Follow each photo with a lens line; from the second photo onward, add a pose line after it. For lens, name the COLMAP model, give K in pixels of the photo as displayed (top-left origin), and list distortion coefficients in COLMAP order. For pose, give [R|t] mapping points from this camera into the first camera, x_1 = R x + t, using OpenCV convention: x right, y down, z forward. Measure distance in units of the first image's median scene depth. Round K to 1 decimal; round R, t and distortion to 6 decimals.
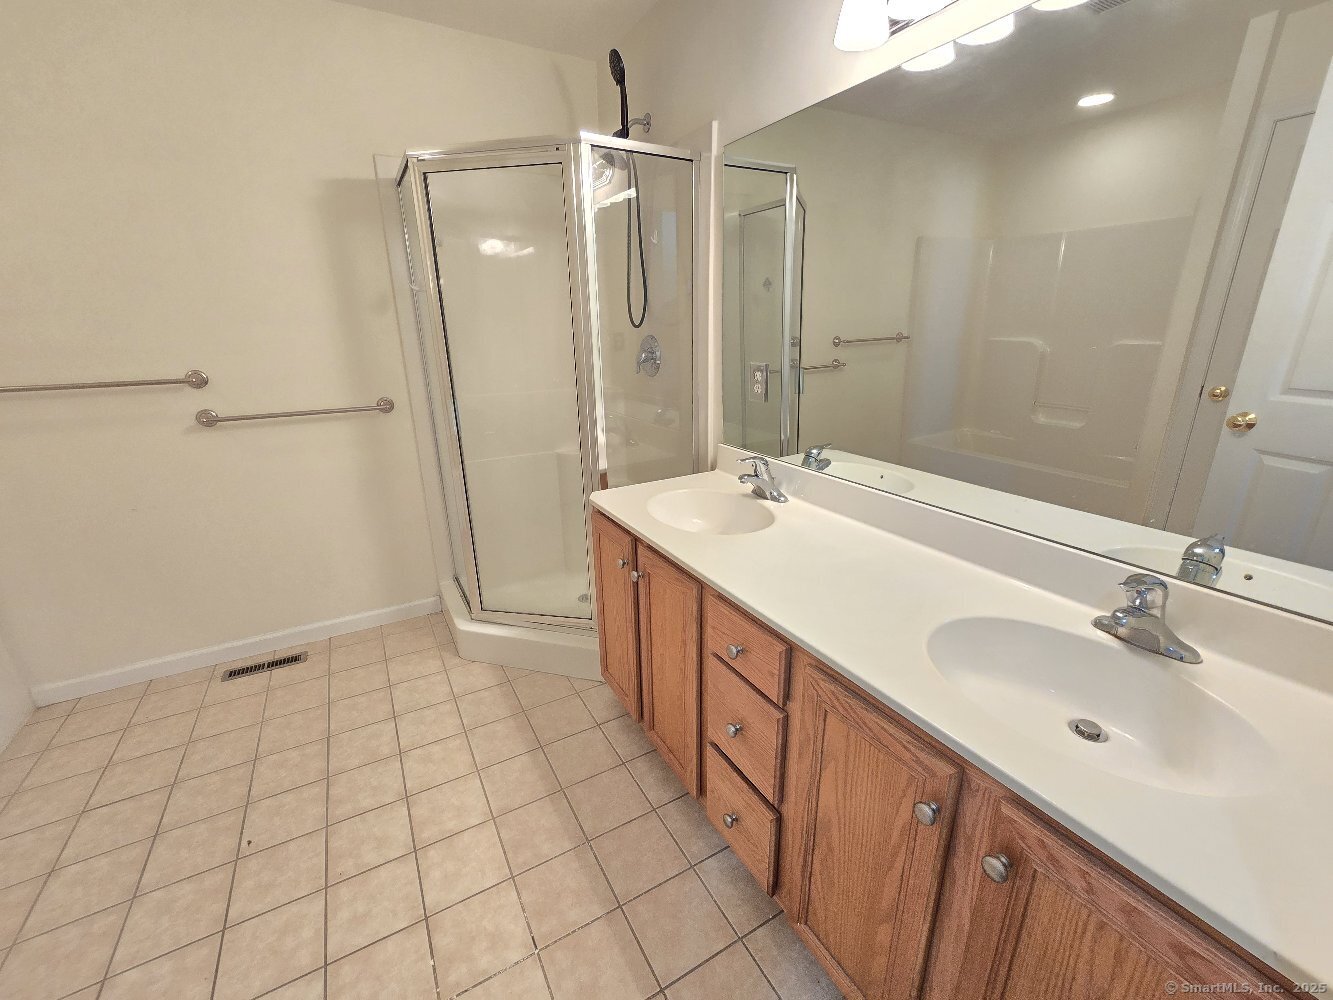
lens RADIAL K [[571.1, 0, 671.6], [0, 571.1, 481.4], [0, 0, 1]] dist [0.001942, 0.000264]
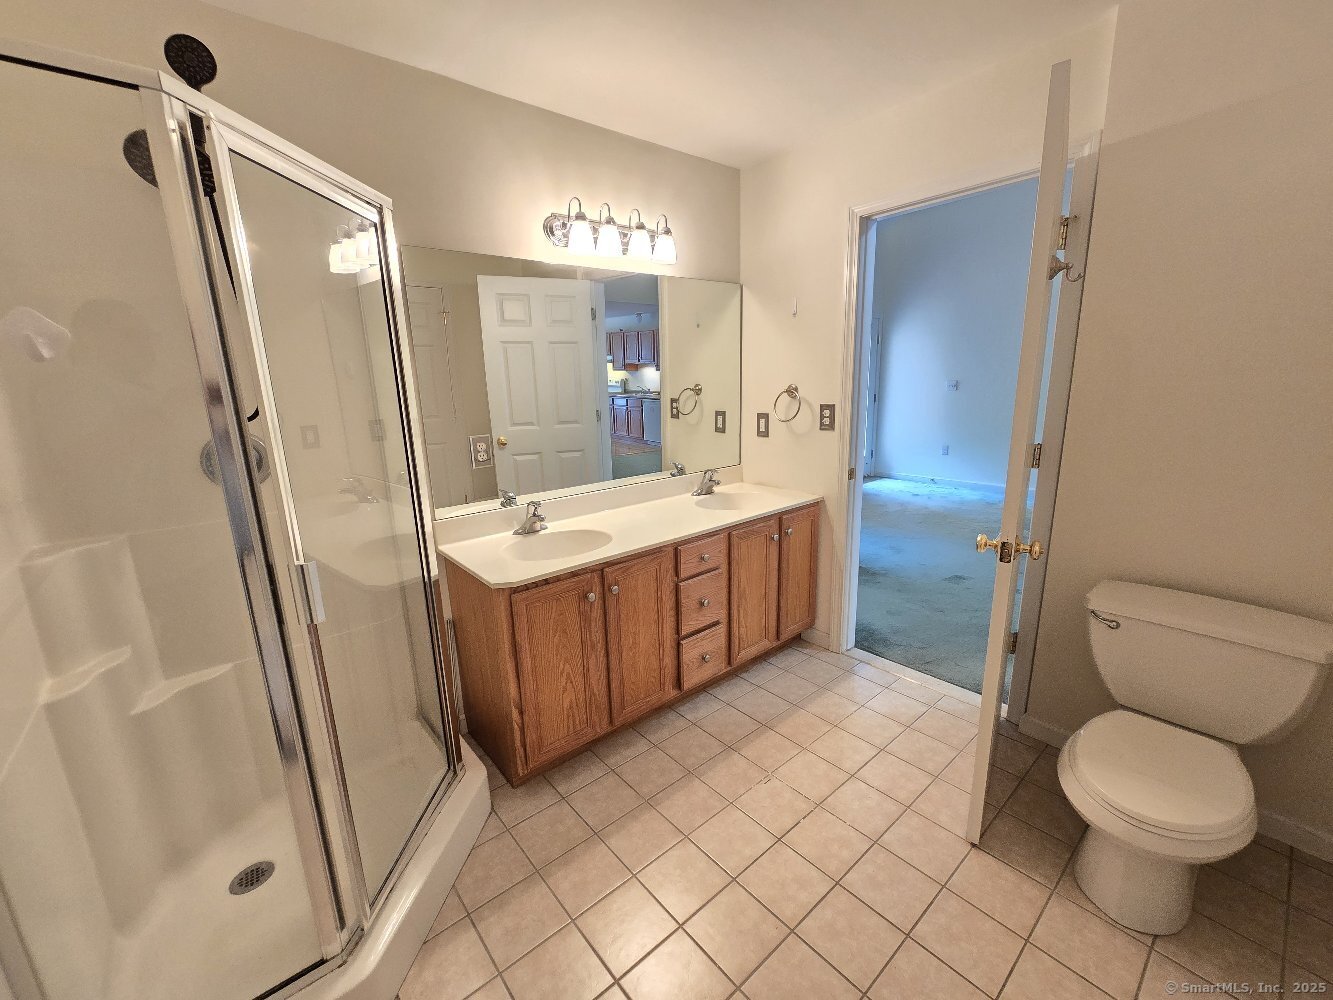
lens RADIAL K [[547.6, 0, 666.5], [0, 547.6, 500.0], [0, 0, 1]] dist [0.000847, 0.000051]
pose [[-0.165922, -0.211746, 0.963137, -0.957196], [0.323368, 0.910990, 0.255989, -0.230885], [-0.931613, 0.353921, -0.082681, 0.719329]]
